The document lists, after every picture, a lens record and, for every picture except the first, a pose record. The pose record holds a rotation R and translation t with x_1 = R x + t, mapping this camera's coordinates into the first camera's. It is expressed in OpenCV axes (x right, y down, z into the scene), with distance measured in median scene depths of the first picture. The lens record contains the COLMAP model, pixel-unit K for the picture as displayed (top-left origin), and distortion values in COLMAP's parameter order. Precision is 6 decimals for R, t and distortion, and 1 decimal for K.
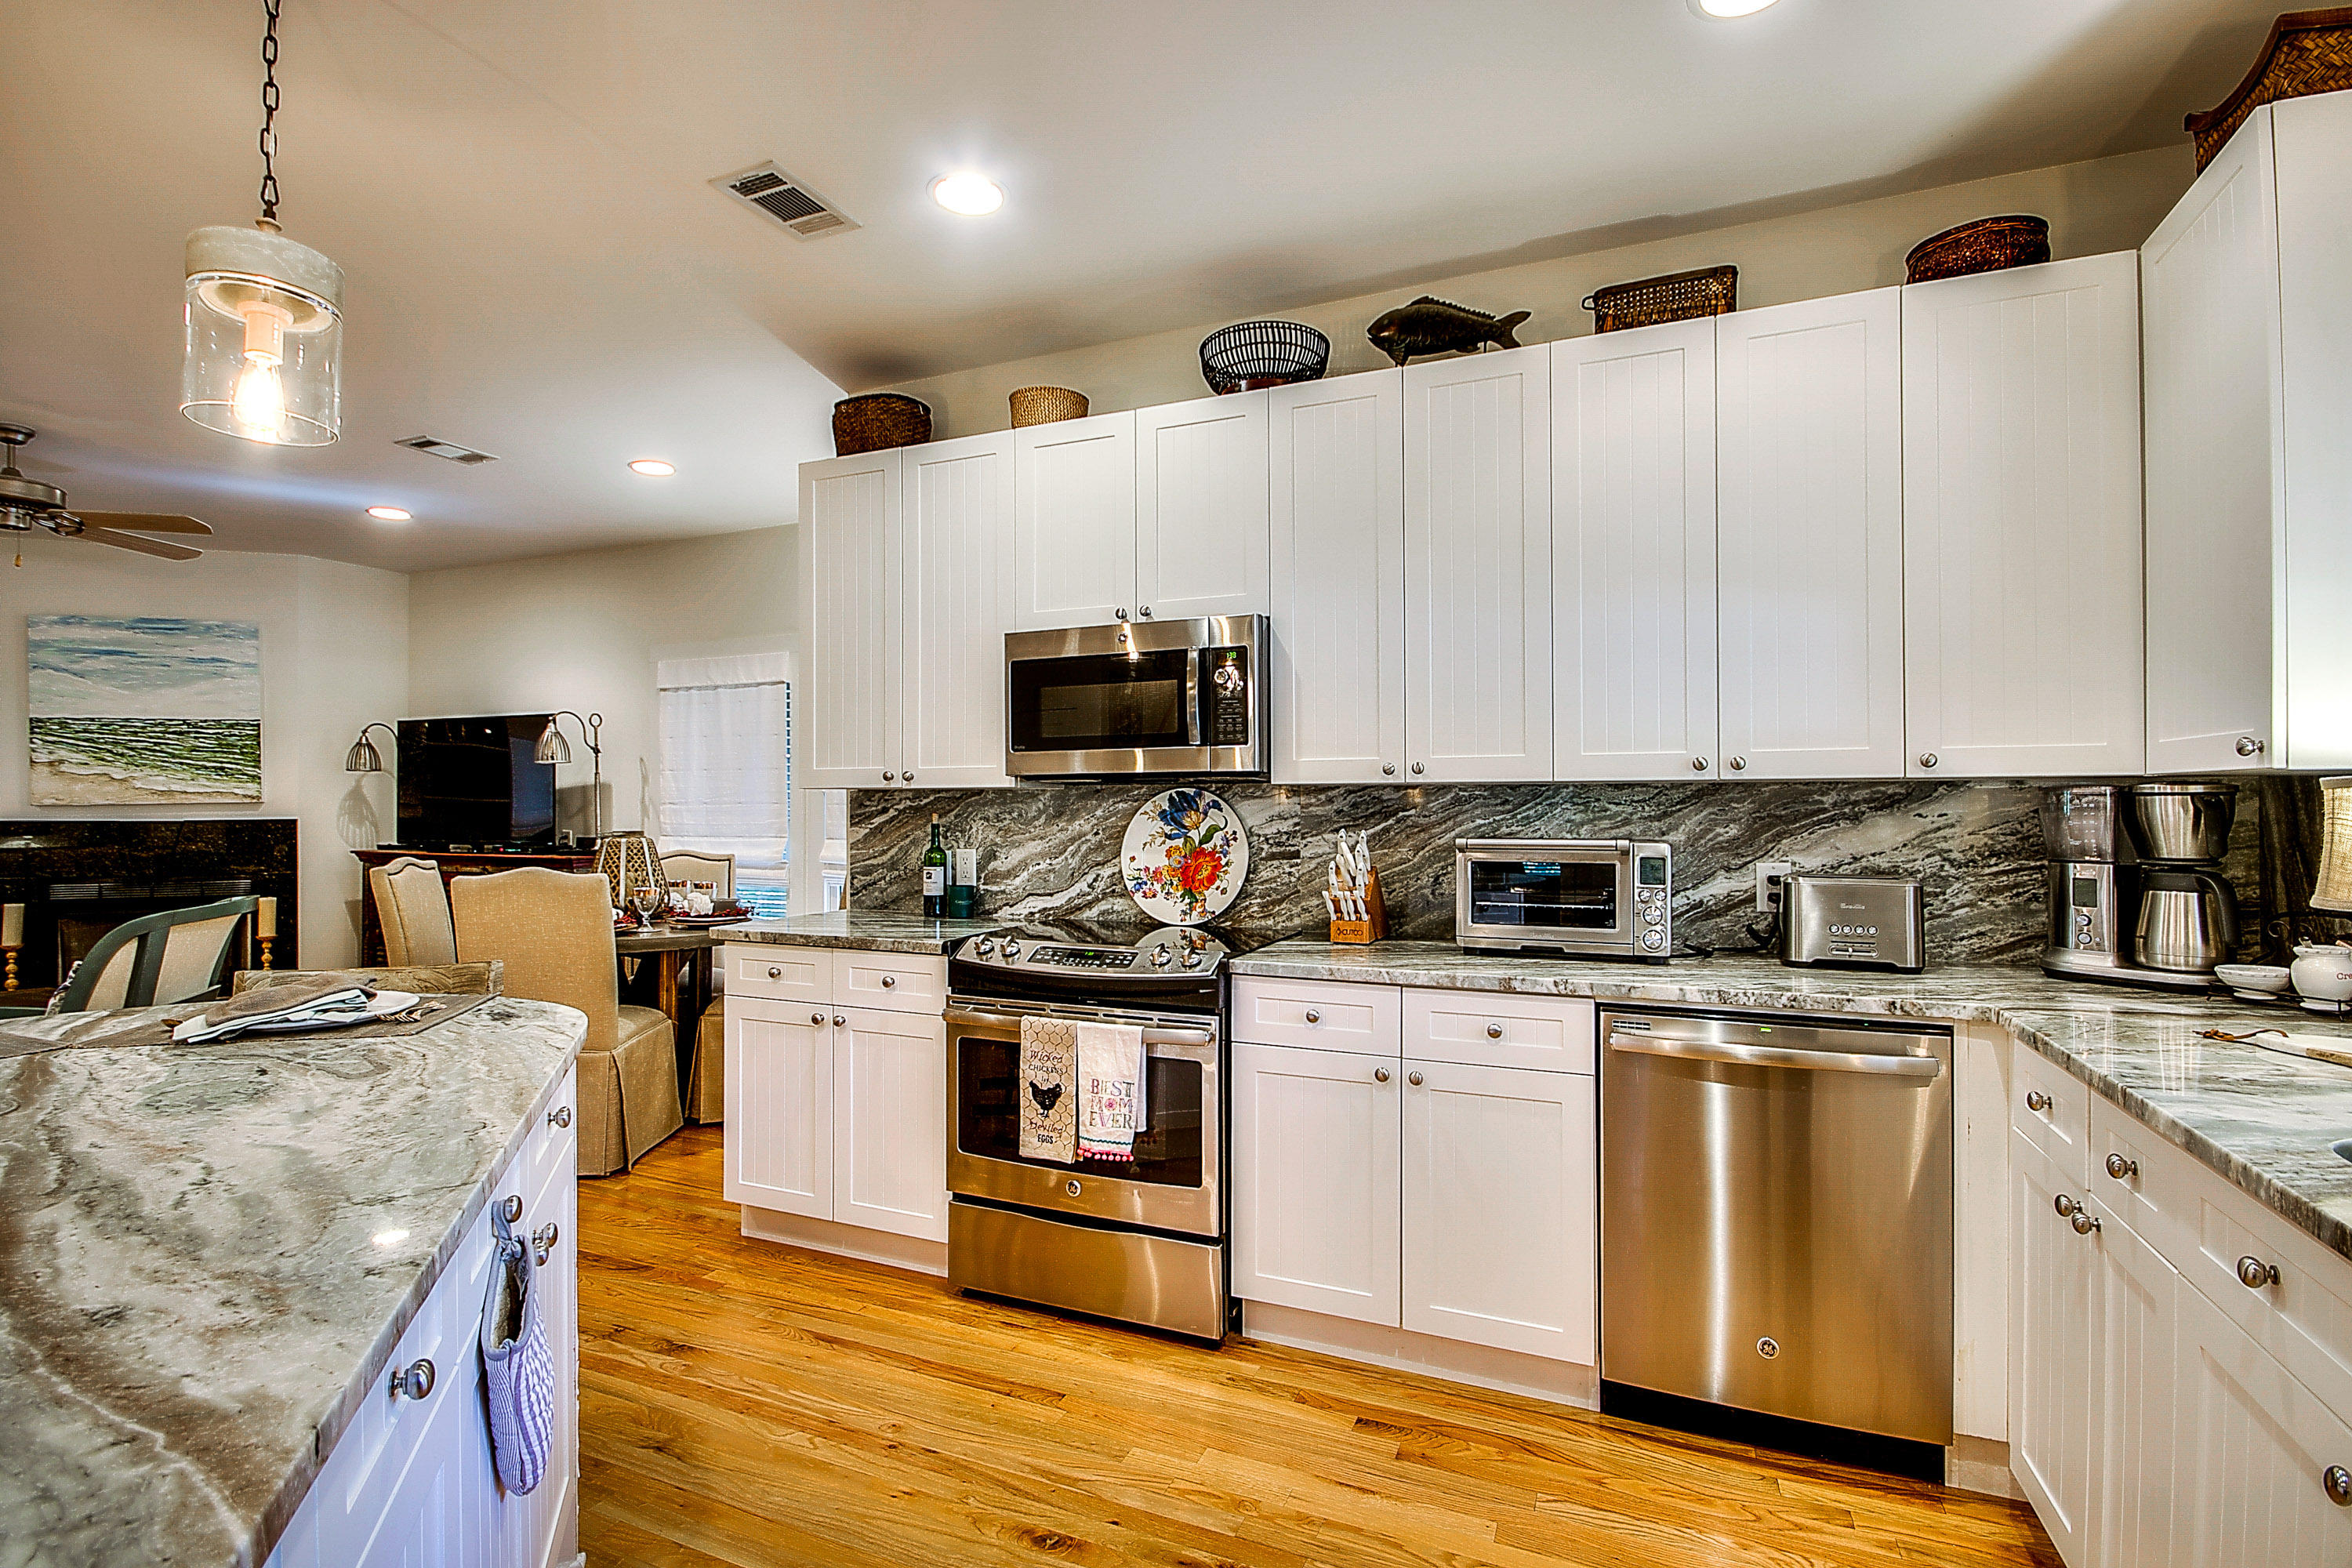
lens RADIAL K [[1107.9, 0, 1174.9], [0, 1107.9, 793.5], [0, 0, 1]] dist [-0.001323, 0.000159]
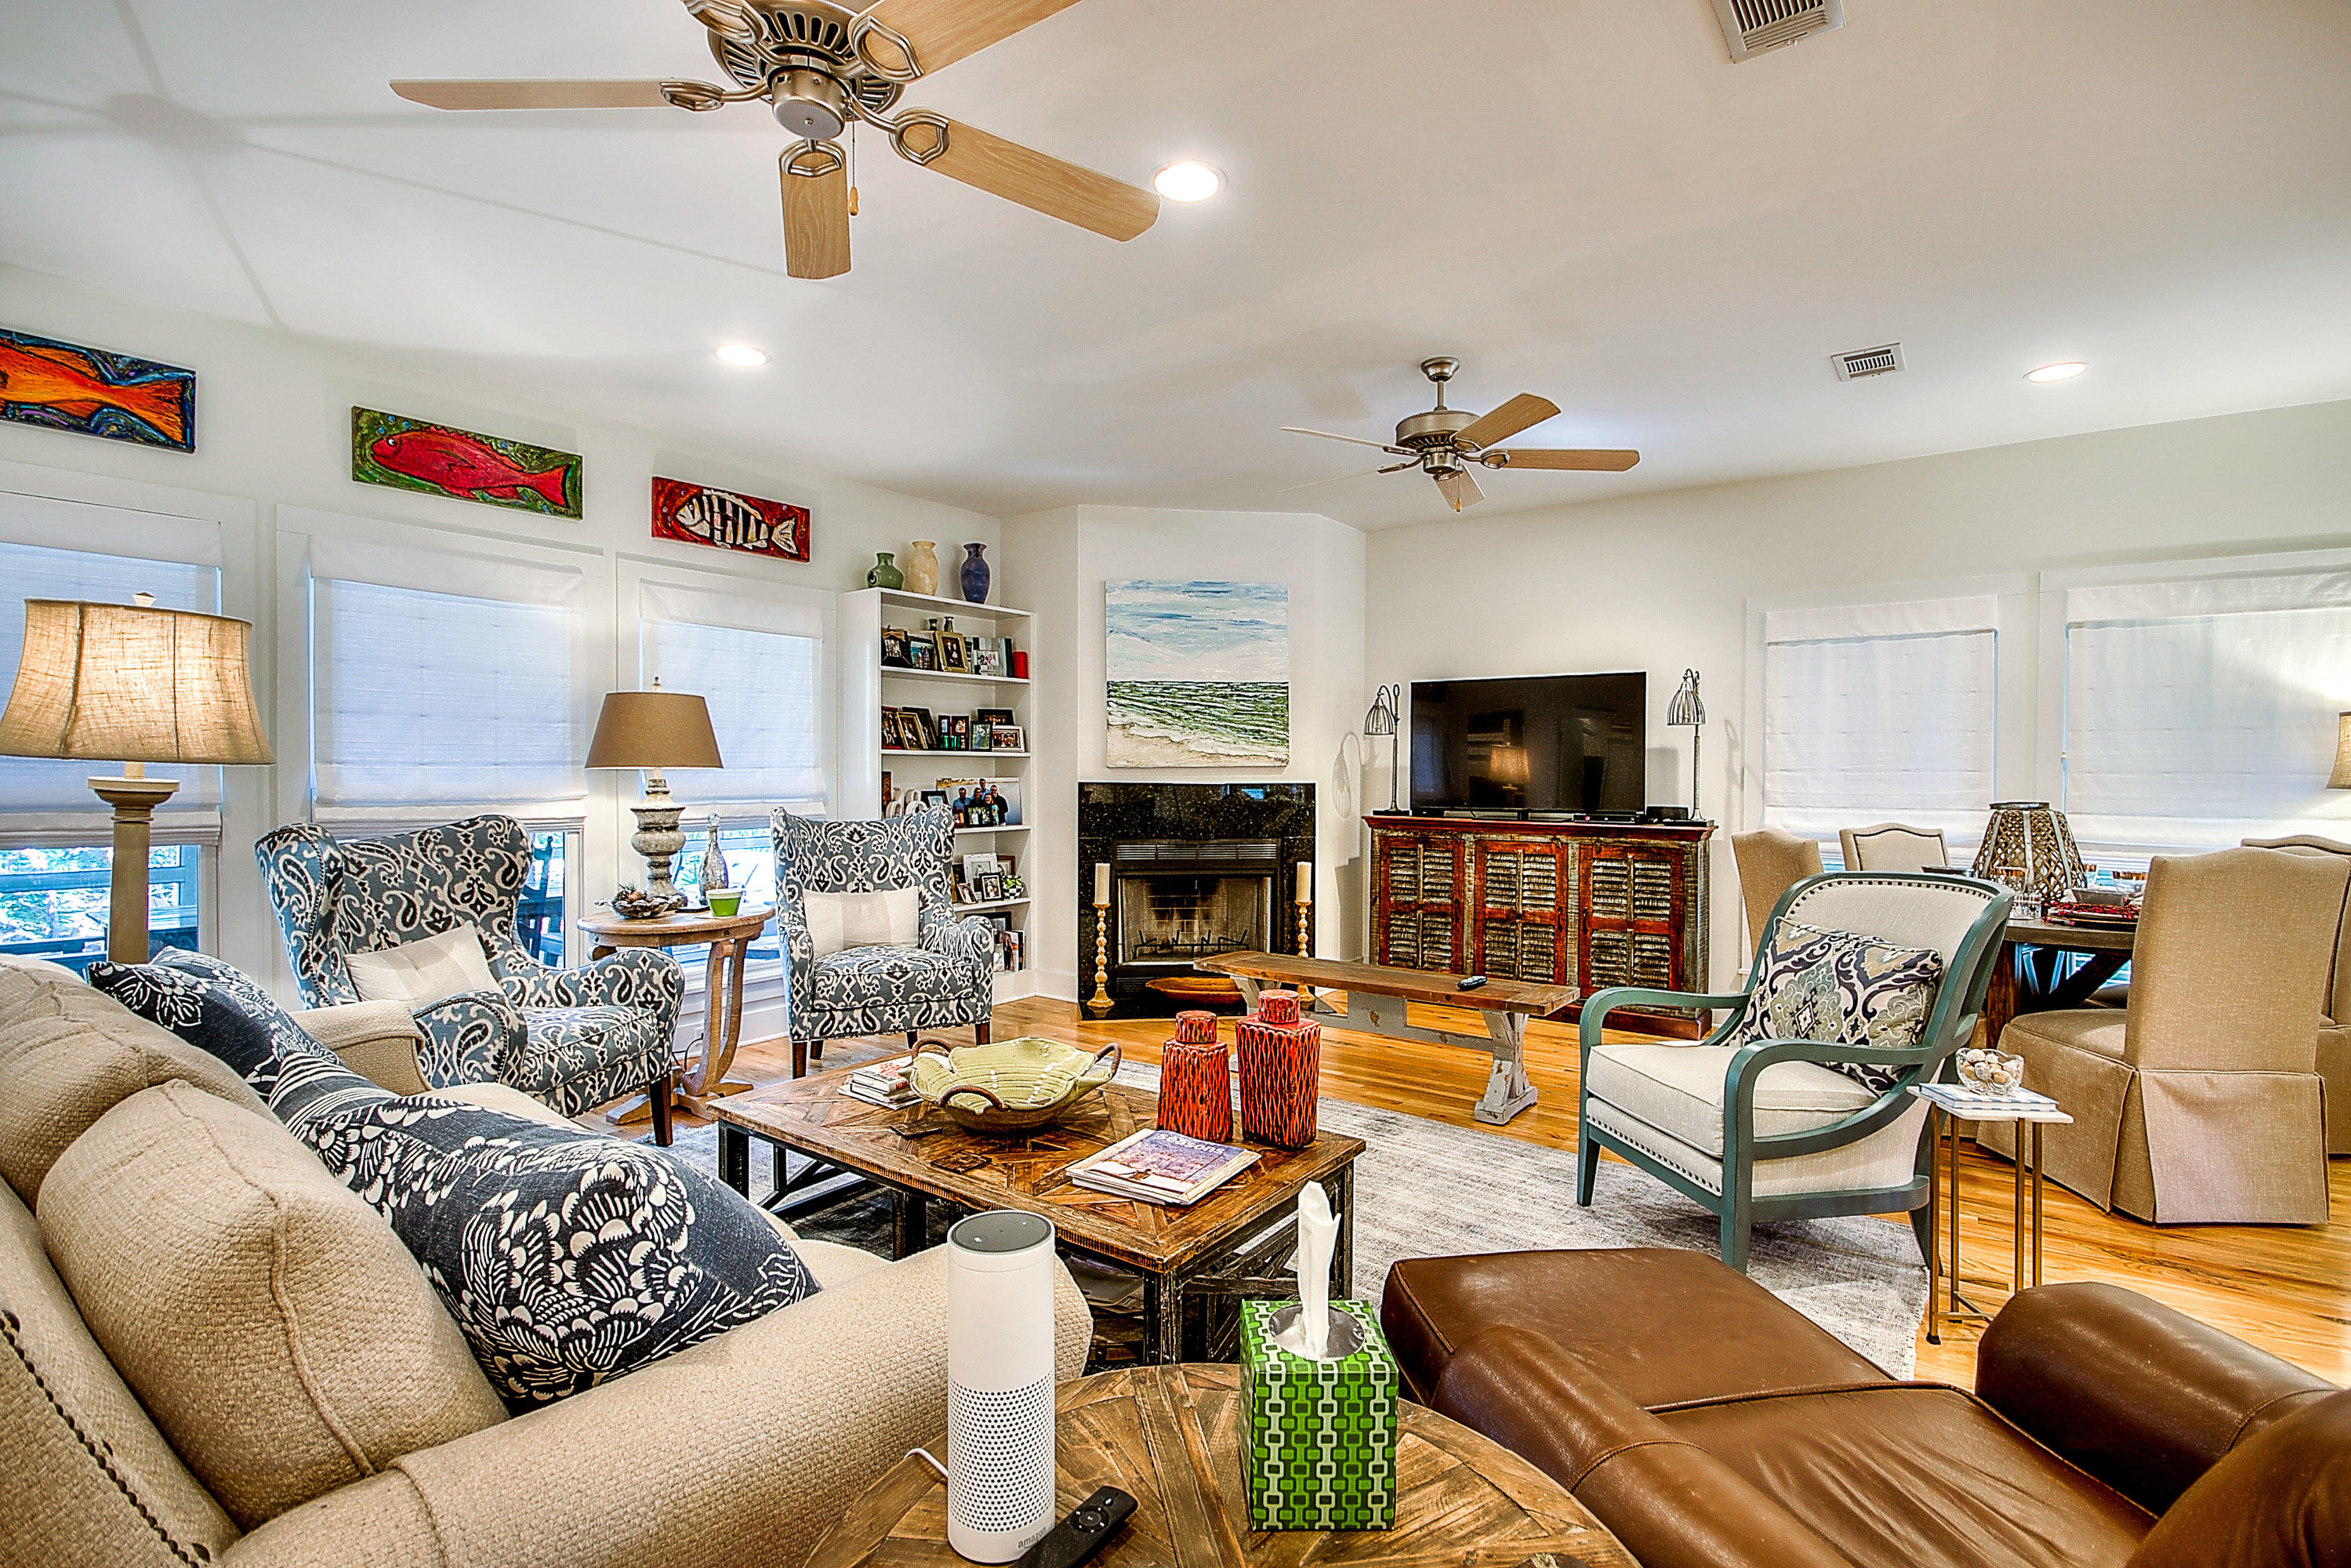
lens RADIAL K [[1107.5, 0, 1174.8], [0, 1107.5, 775.9], [0, 0, 1]] dist [-0.001323, 0.000159]
pose [[0.975379, 0.009362, -0.220338, -0.733836], [-0.006825, 0.999901, 0.012272, 0.005801], [0.220431, -0.010466, 0.975346, 0.013421]]
